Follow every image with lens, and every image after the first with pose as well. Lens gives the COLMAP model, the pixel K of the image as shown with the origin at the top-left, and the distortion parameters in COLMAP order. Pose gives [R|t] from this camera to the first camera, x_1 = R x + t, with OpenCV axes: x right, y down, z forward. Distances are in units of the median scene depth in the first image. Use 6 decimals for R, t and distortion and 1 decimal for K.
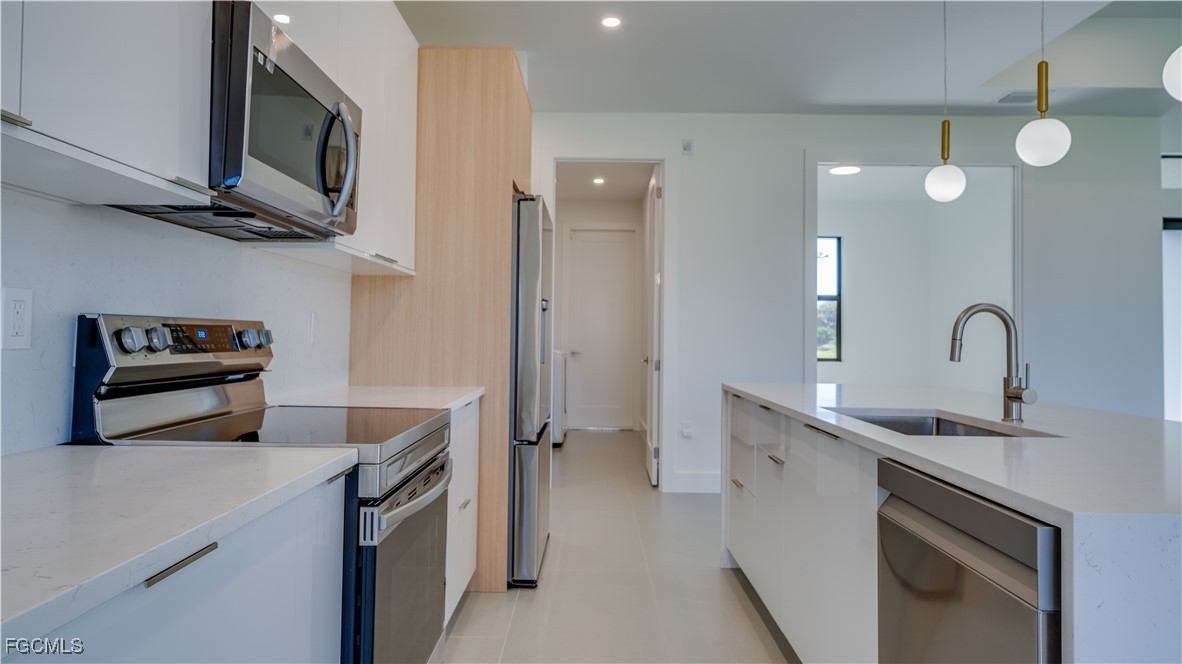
lens RADIAL K [[735.0, 0, 591.3], [0, 735.0, 323.0], [0, 0, 1]] dist [0.002404, 0.000236]
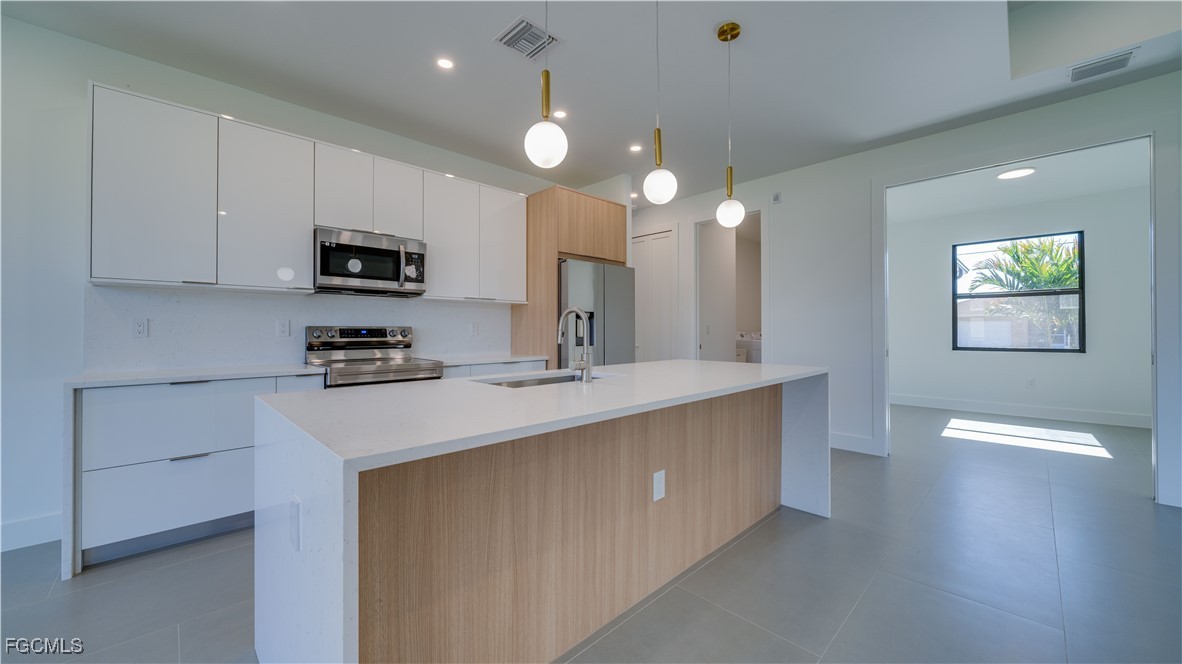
lens RADIAL K [[434.5, 0, 586.5], [0, 434.5, 331.0], [0, 0, 1]] dist [-0.000932, -0.000195]
pose [[0.701014, -0.016077, -0.712966, 0.719748], [0.023074, 0.999734, 0.000144, 0.017070], [0.712774, -0.016552, 0.701198, 0.210953]]
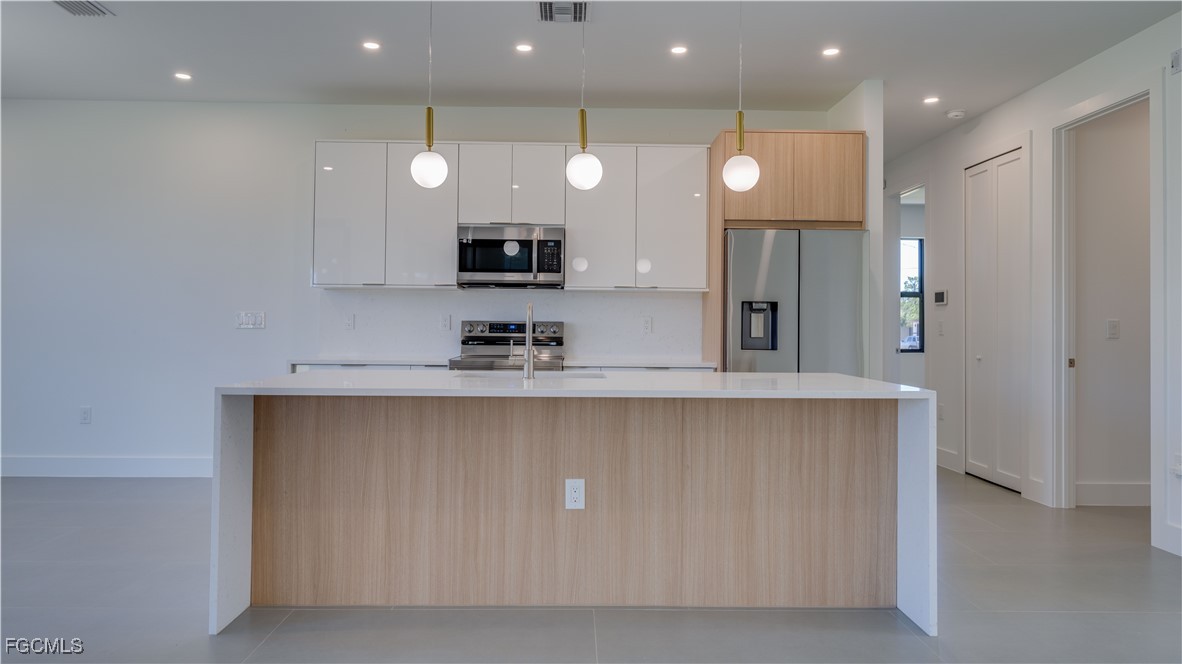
lens RADIAL K [[750.9, 0, 588.2], [0, 750.9, 323.9], [0, 0, 1]] dist [0.000921, 0.004809]
pose [[0.027021, -0.018814, -0.999458, 1.260036], [0.005264, 0.999812, -0.018678, 0.031246], [0.999621, -0.004757, 0.027115, 0.640884]]
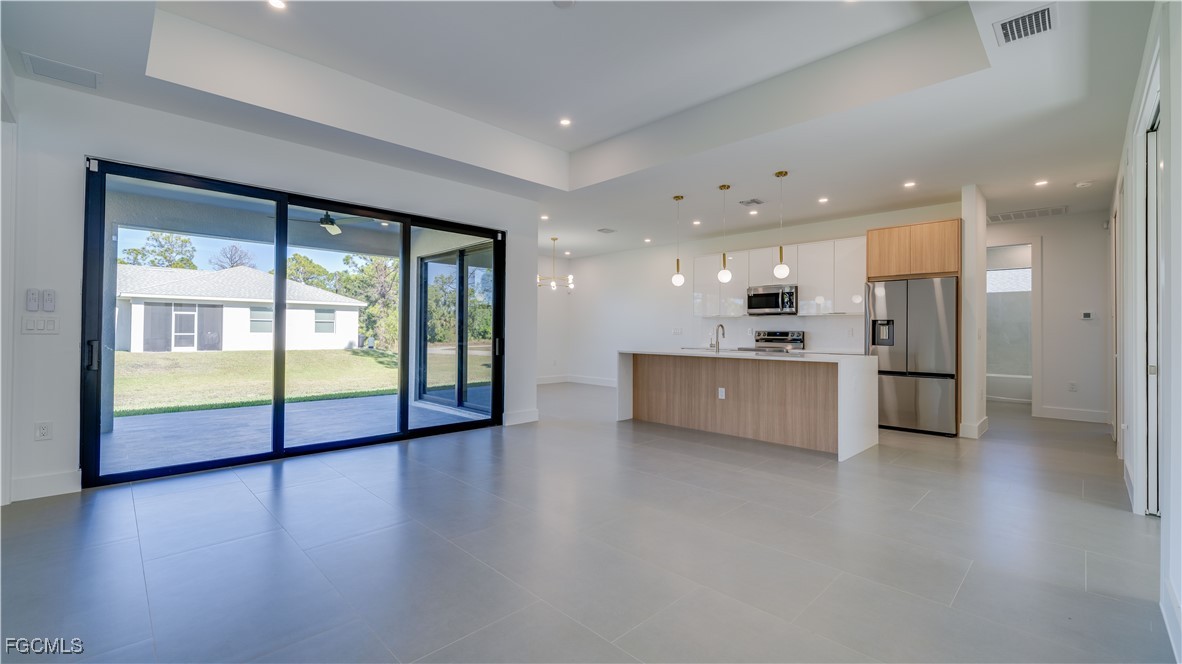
lens RADIAL K [[495.0, 0, 587.8], [0, 495.0, 329.5], [0, 0, 1]] dist [0.001851, -0.000459]
pose [[-0.705705, -0.024944, -0.708067, 1.805245], [-0.008687, 0.999610, -0.026556, 0.054131], [0.708453, -0.012590, -0.705646, 1.452901]]
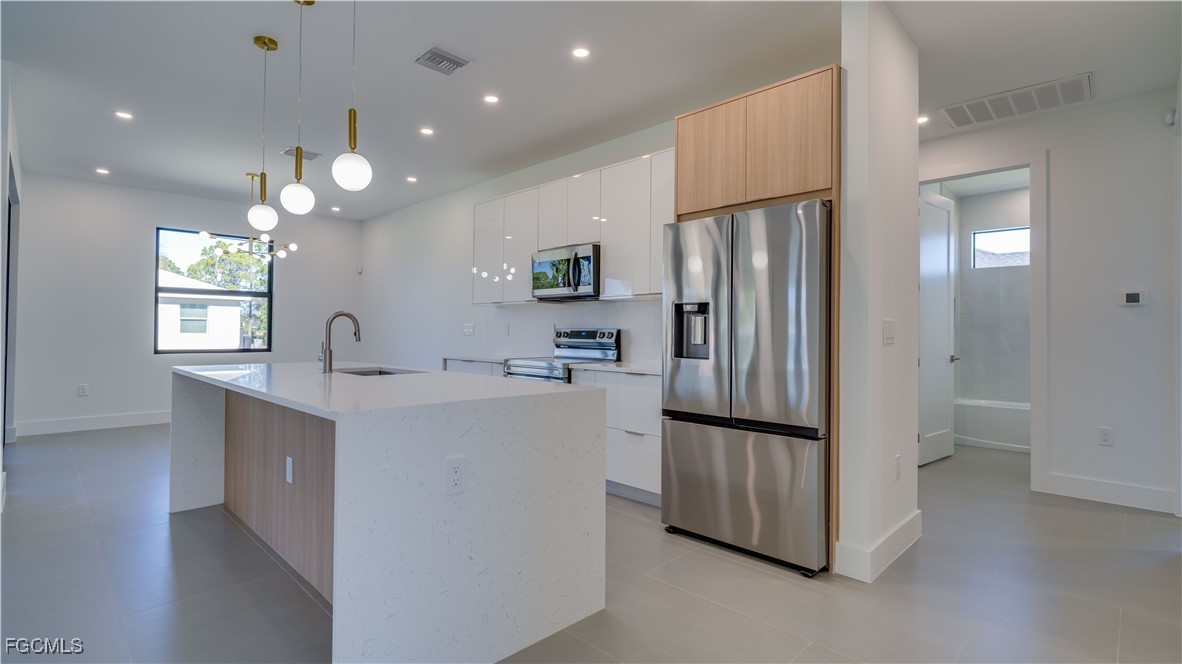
lens RADIAL K [[547.4, 0, 585.2], [0, 547.4, 329.3], [0, 0, 1]] dist [0.003464, 0.001685]
pose [[-0.702286, -0.015748, -0.711720, 0.654019], [-0.000912, 0.999774, -0.021223, 0.026729], [0.711894, -0.014255, -0.702142, 1.461231]]
